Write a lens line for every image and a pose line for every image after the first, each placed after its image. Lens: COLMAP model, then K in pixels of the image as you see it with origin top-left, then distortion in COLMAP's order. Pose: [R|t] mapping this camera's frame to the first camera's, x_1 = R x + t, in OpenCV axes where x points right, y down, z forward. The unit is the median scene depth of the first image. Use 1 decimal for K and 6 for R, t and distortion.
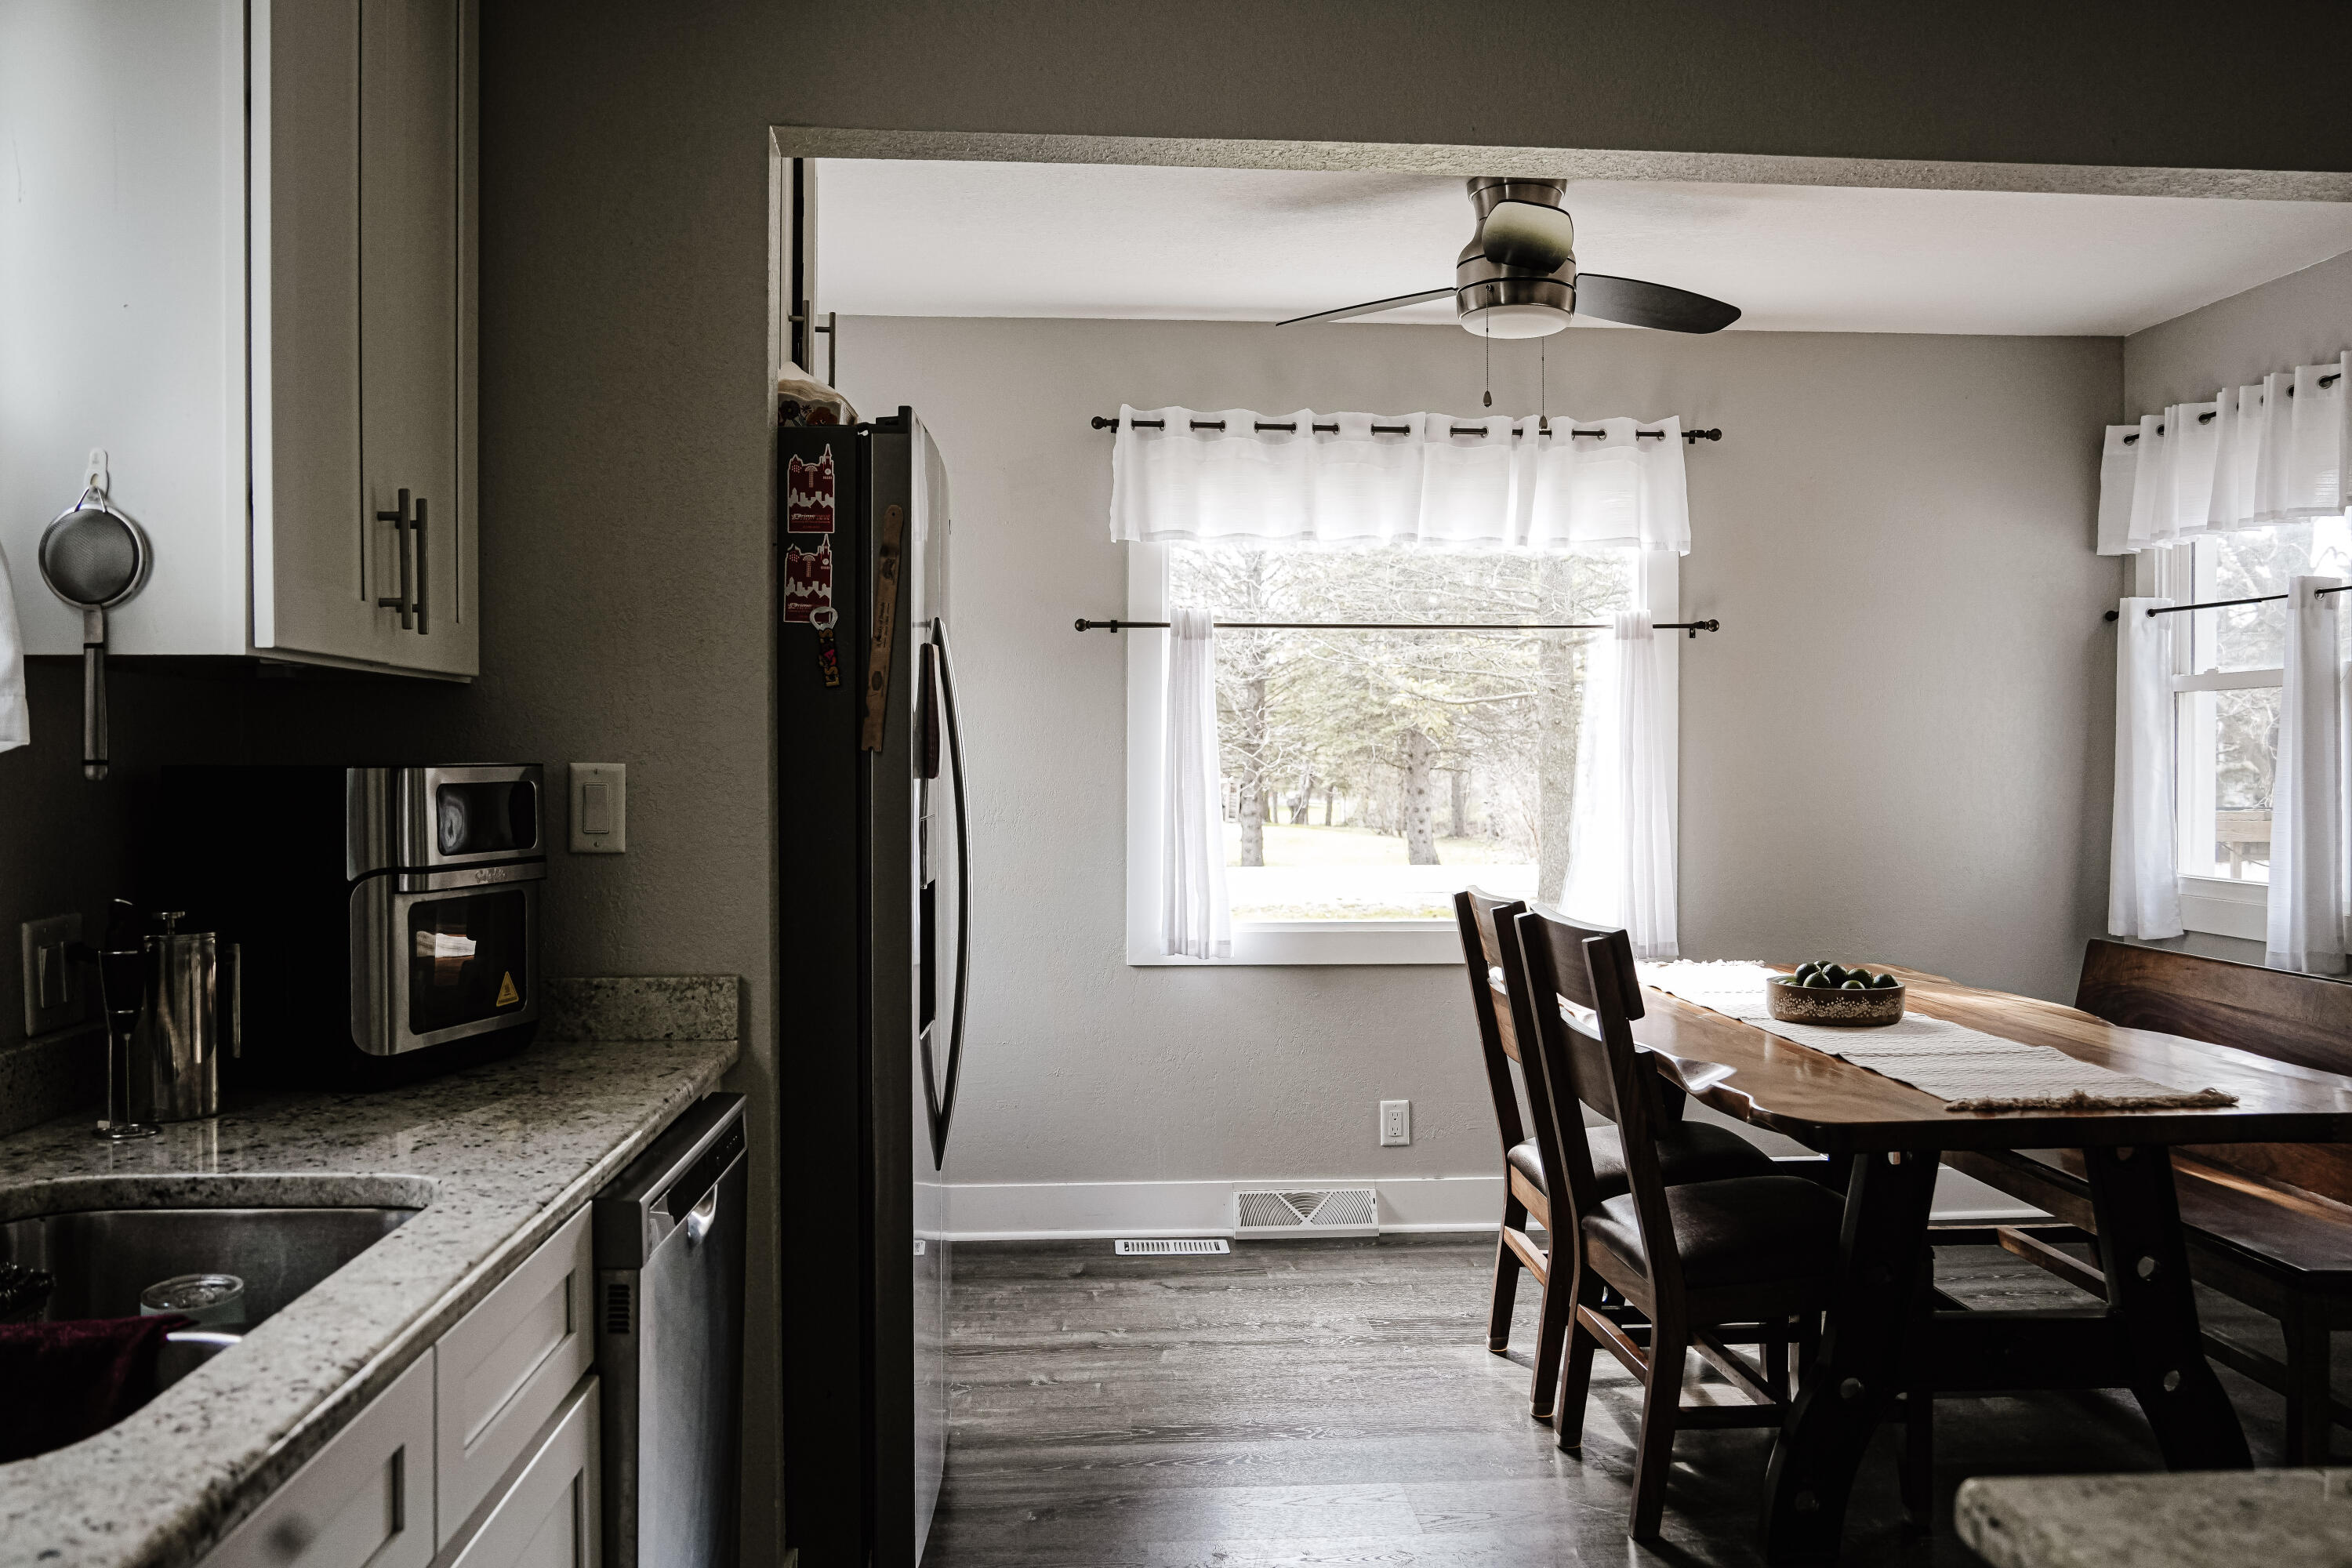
lens RADIAL K [[1902.8, 0, 1169.7], [0, 1902.8, 783.3], [0, 0, 1]] dist [-0.054651, 0.045851]
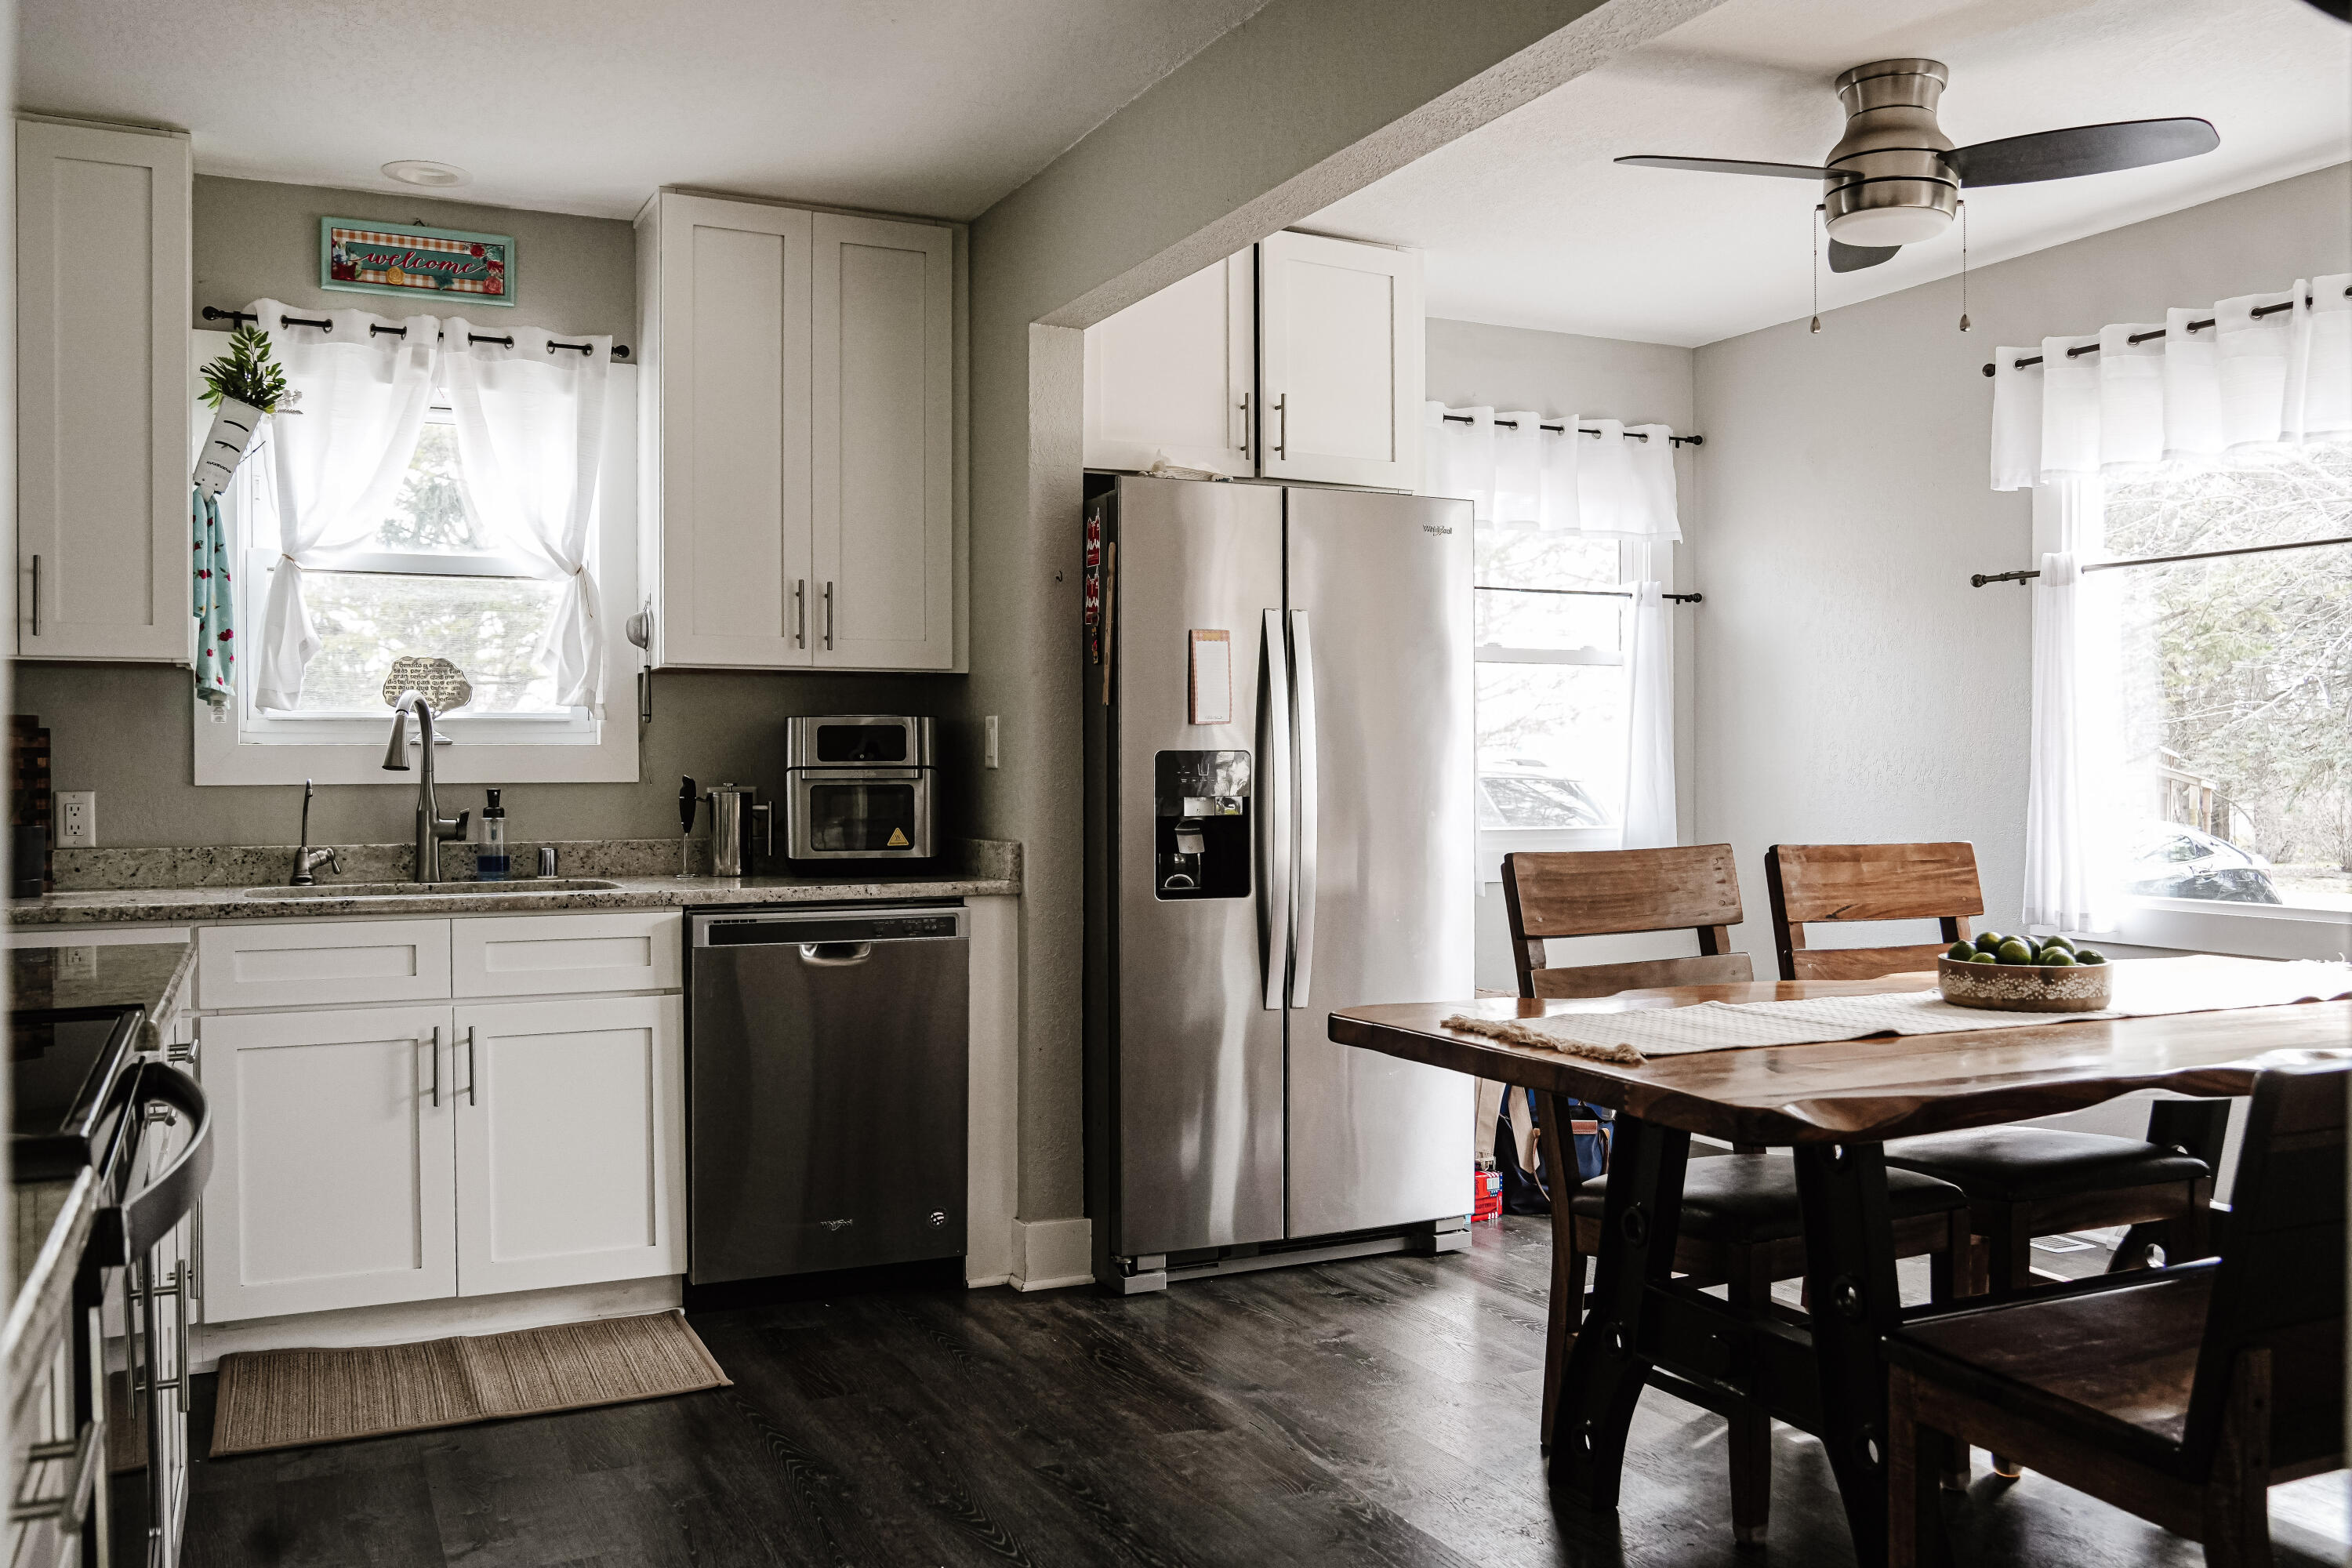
lens RADIAL K [[1927.9, 0, 1176.0], [0, 1927.9, 784.0], [0, 0, 1]] dist [-0.060738, 0.059746]
pose [[0.382217, 0.008442, -0.924034, 0.984153], [-0.012249, 0.999917, 0.004068, 0.030845], [0.923991, 0.009764, 0.382289, 0.348784]]
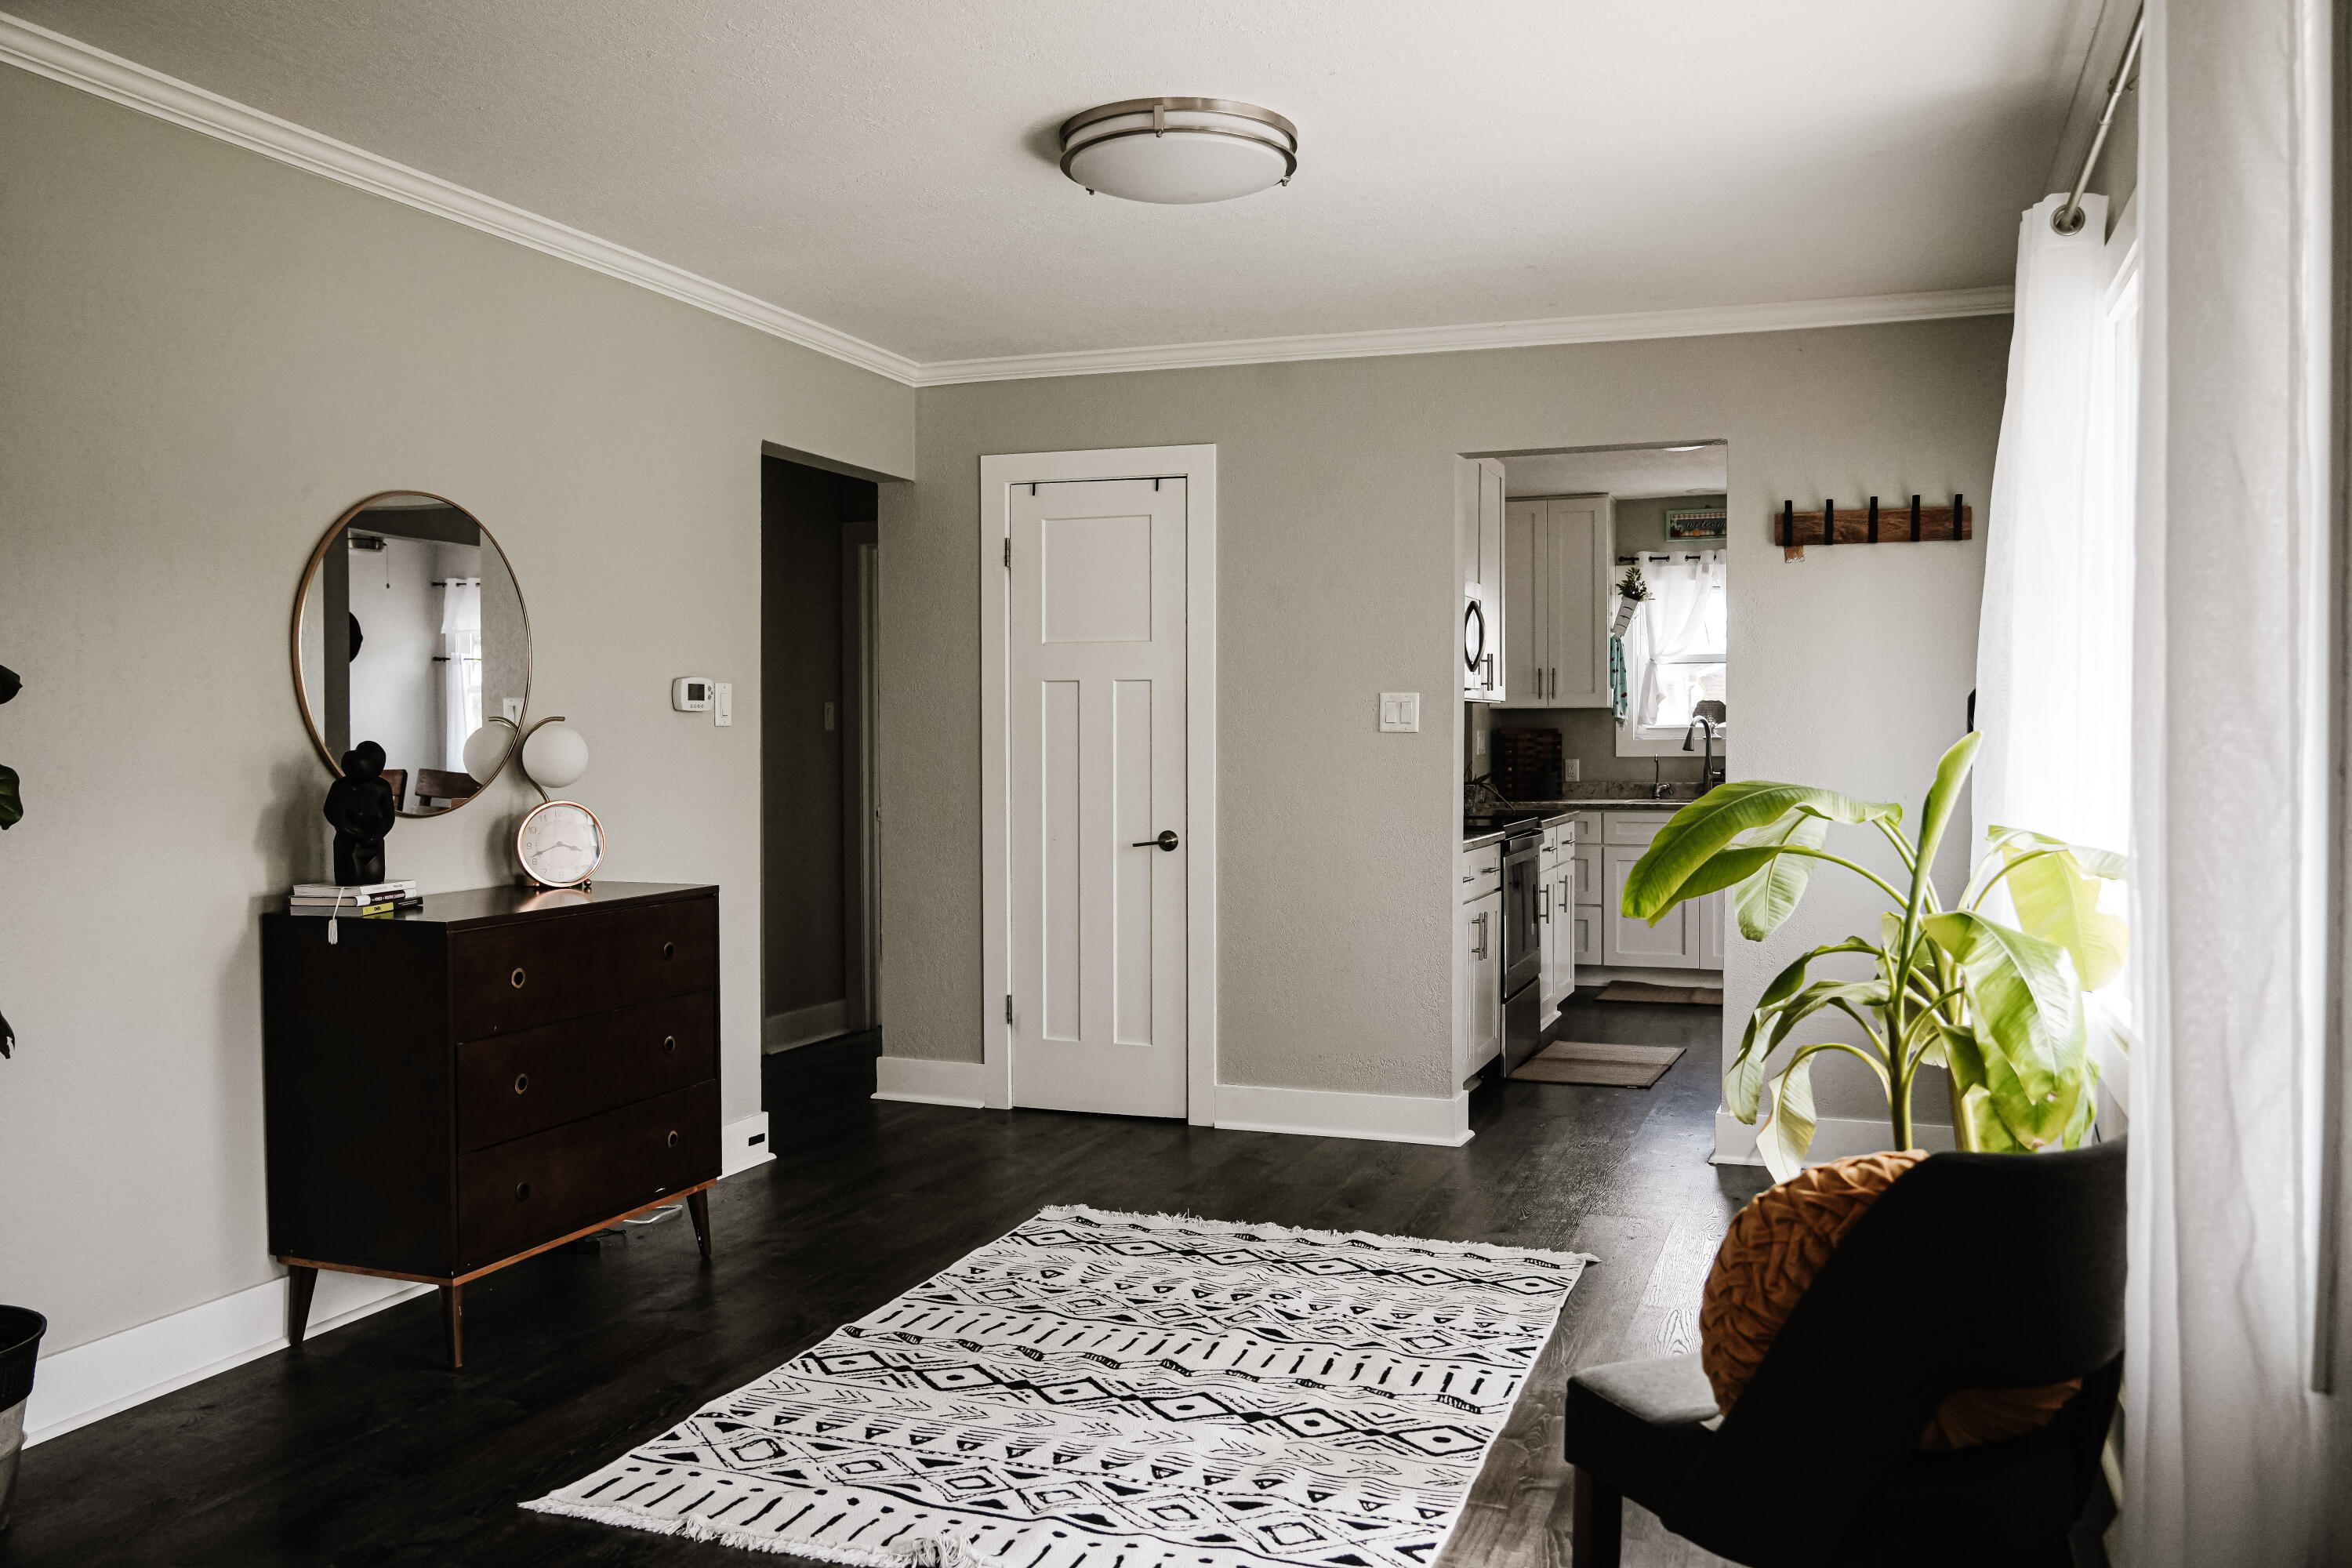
lens RADIAL K [[1837.2, 0, 1170.3], [0, 1837.2, 779.5], [0, 0, 1]] dist [-0.056716, 0.050693]
pose [[-0.408608, 0.024272, -0.912387, 2.384918], [-0.007202, 0.999529, 0.029816, 0.001849], [0.912682, 0.018754, -0.408240, 0.737512]]
